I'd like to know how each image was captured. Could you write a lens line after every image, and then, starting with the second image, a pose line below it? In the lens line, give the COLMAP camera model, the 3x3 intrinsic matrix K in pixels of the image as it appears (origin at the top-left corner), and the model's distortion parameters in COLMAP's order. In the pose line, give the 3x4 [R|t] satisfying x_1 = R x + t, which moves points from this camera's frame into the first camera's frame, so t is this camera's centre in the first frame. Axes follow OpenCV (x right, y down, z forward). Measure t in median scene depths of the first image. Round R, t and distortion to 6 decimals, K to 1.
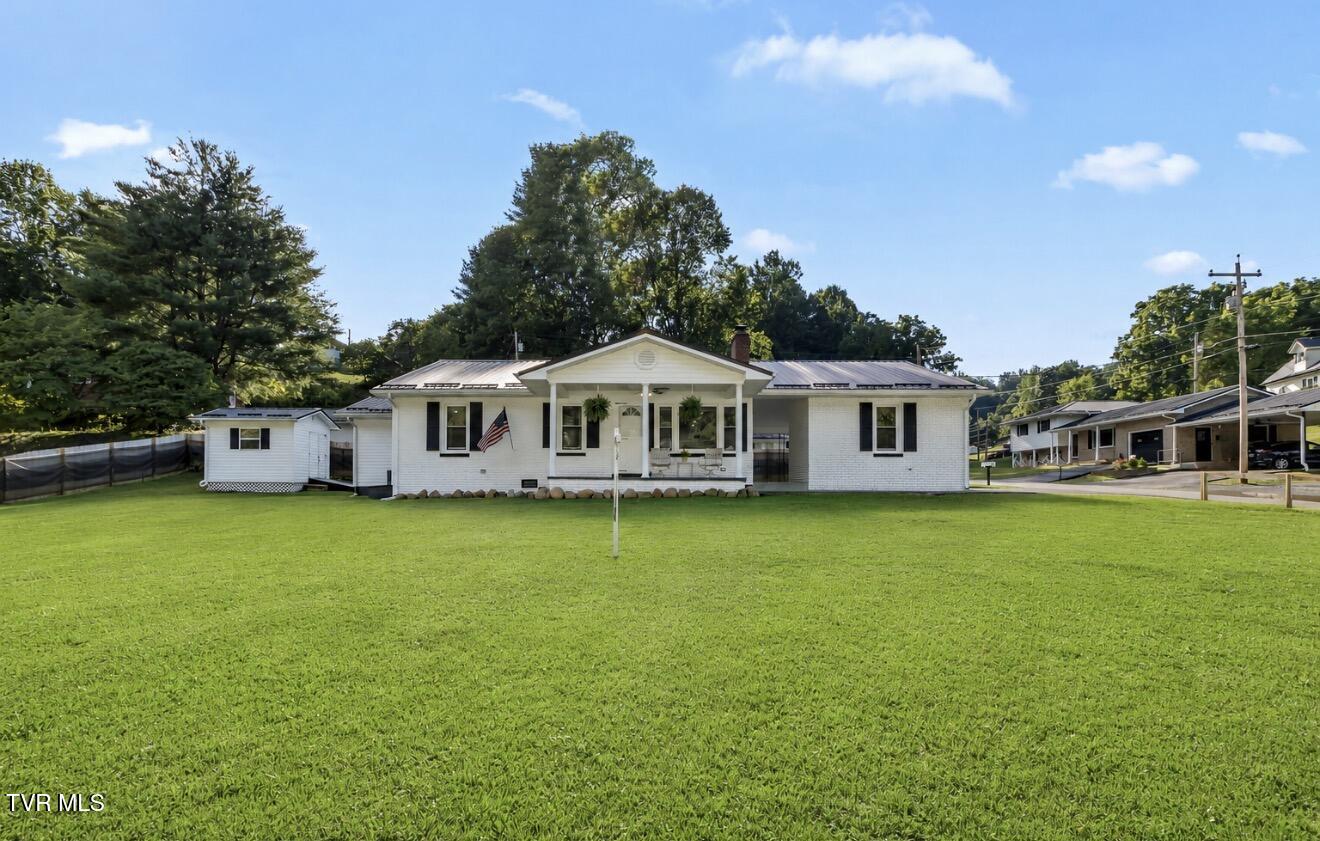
lens RADIAL K [[623.2, 0, 652.6], [0, 623.2, 428.8], [0, 0, 1]] dist [0.020537, -0.000002]
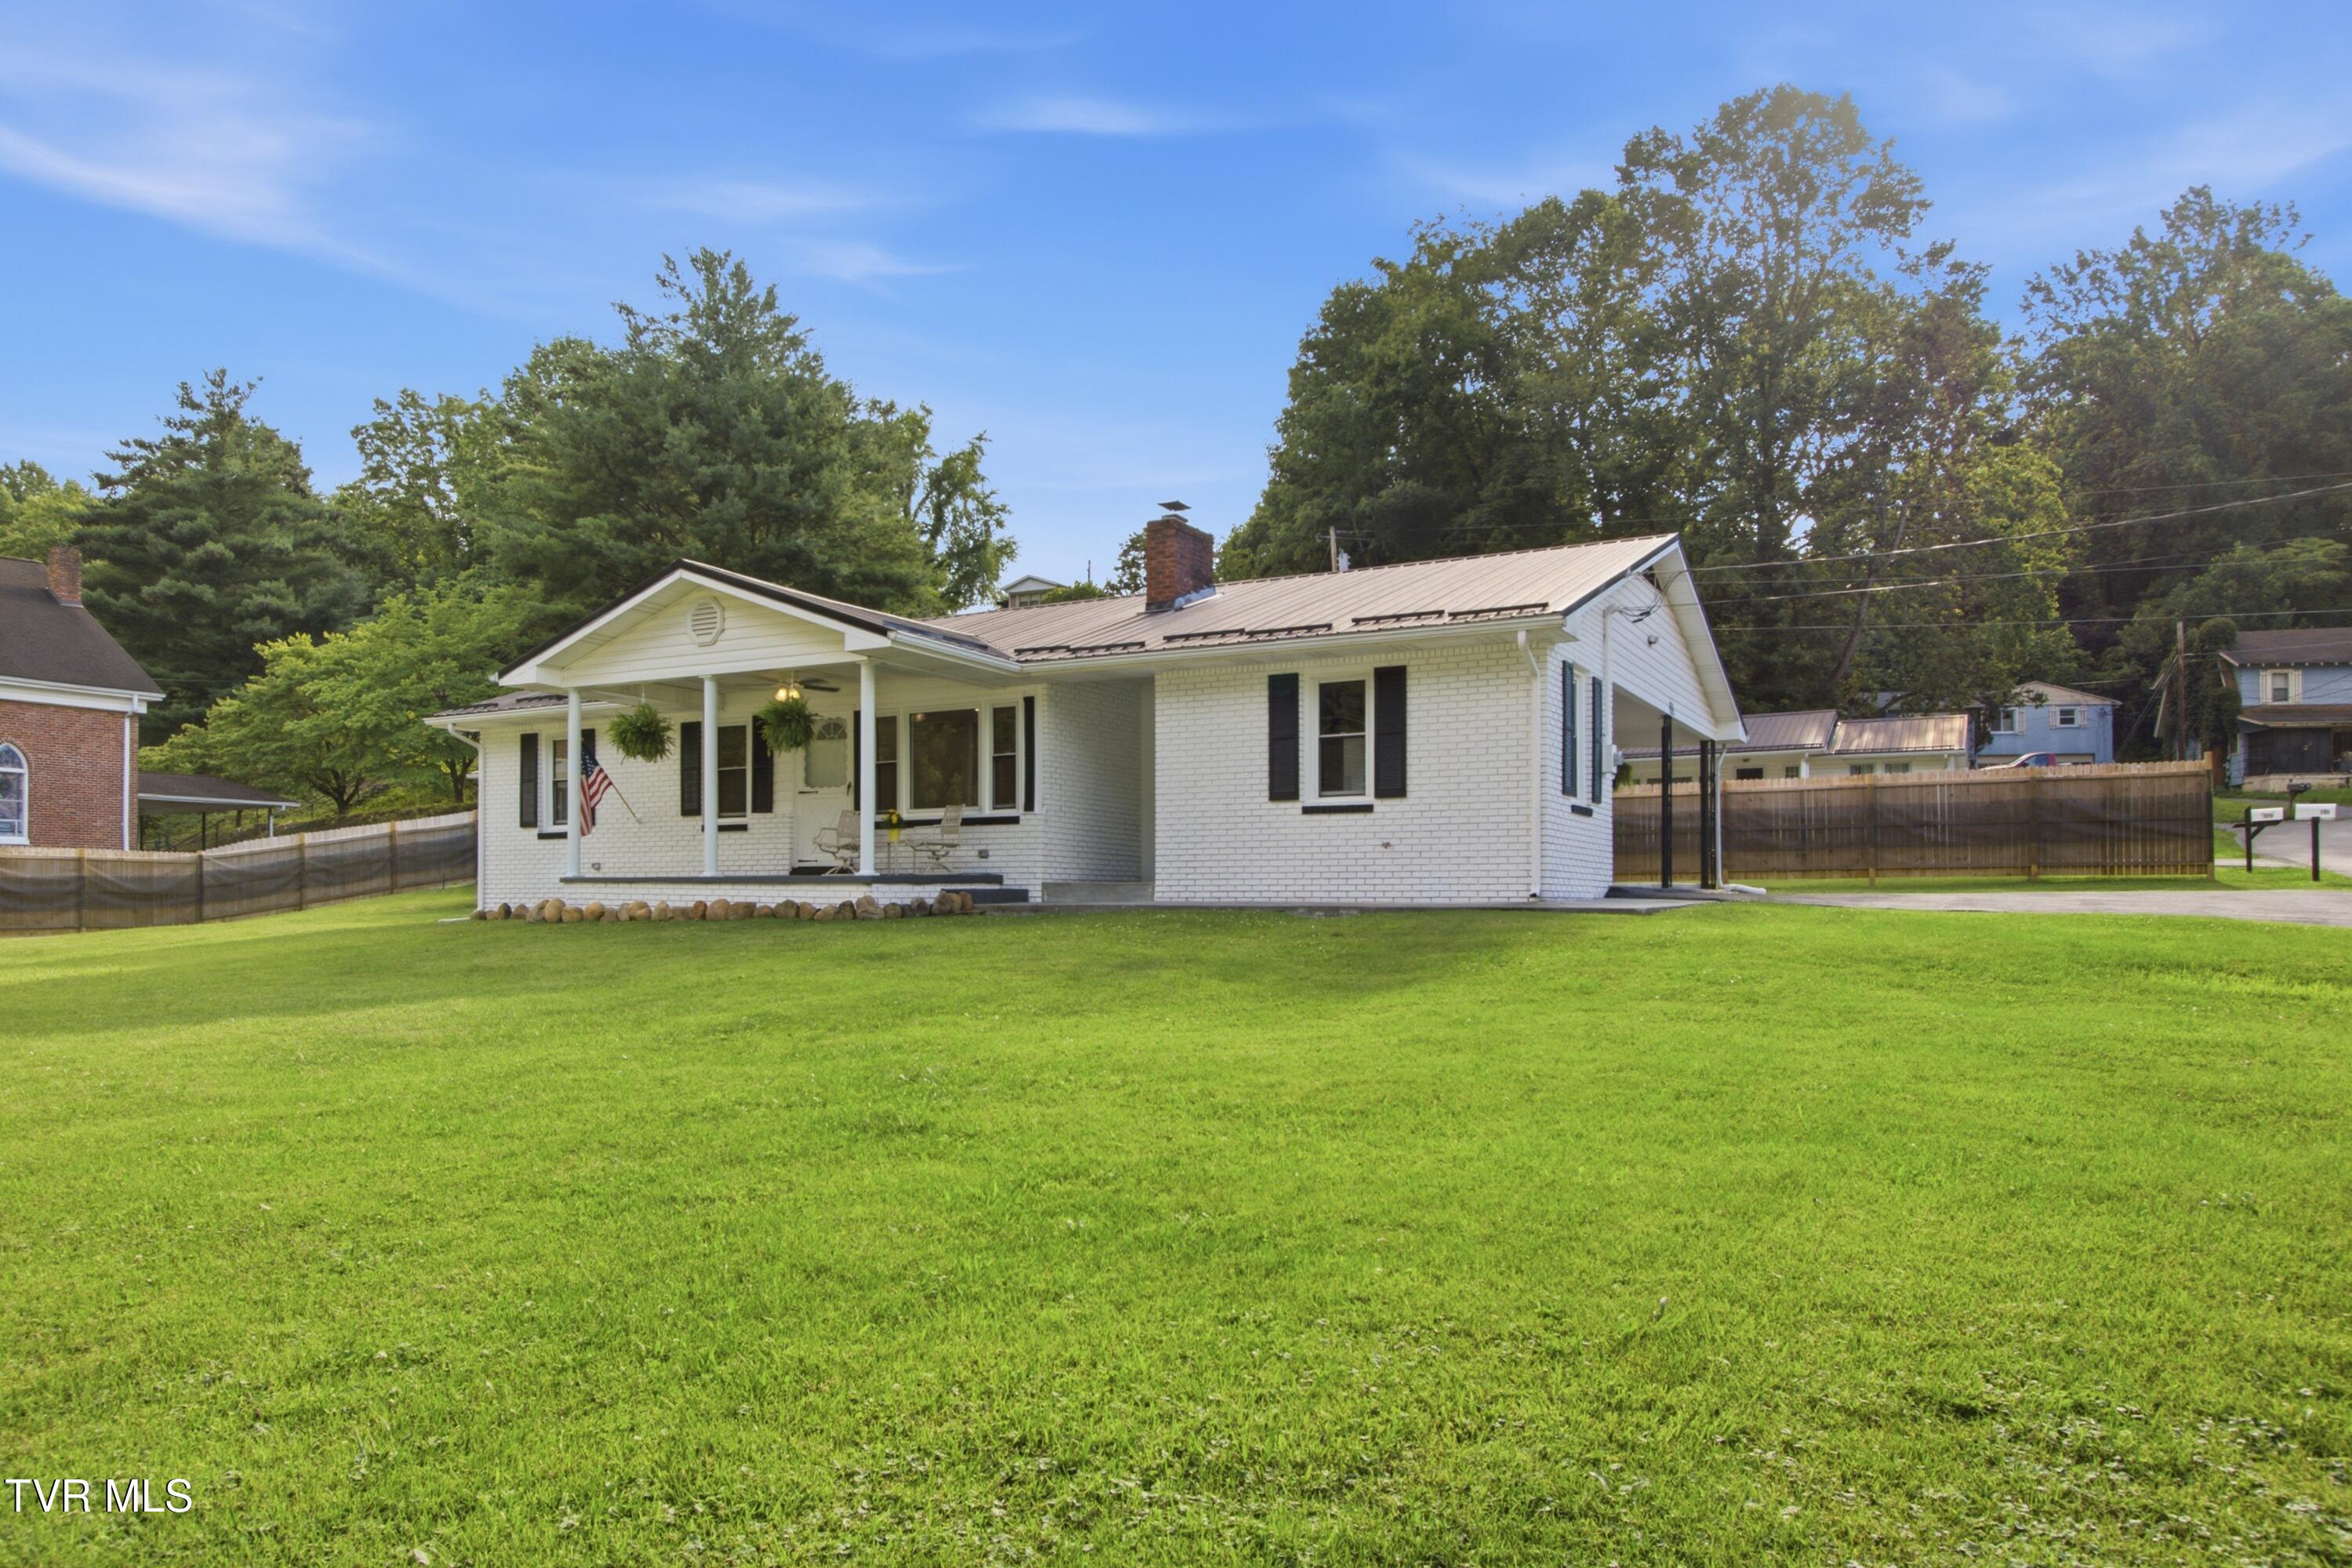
lens RADIAL K [[1486.5, 0, 1180.2], [0, 1486.5, 776.2], [0, 0, 1]] dist [0.014964, -0.006015]
pose [[0.886383, -0.041544, -0.461084, 0.352042], [0.050527, 0.998697, 0.007150, 0.005455], [0.460187, -0.029635, 0.887327, 0.078058]]
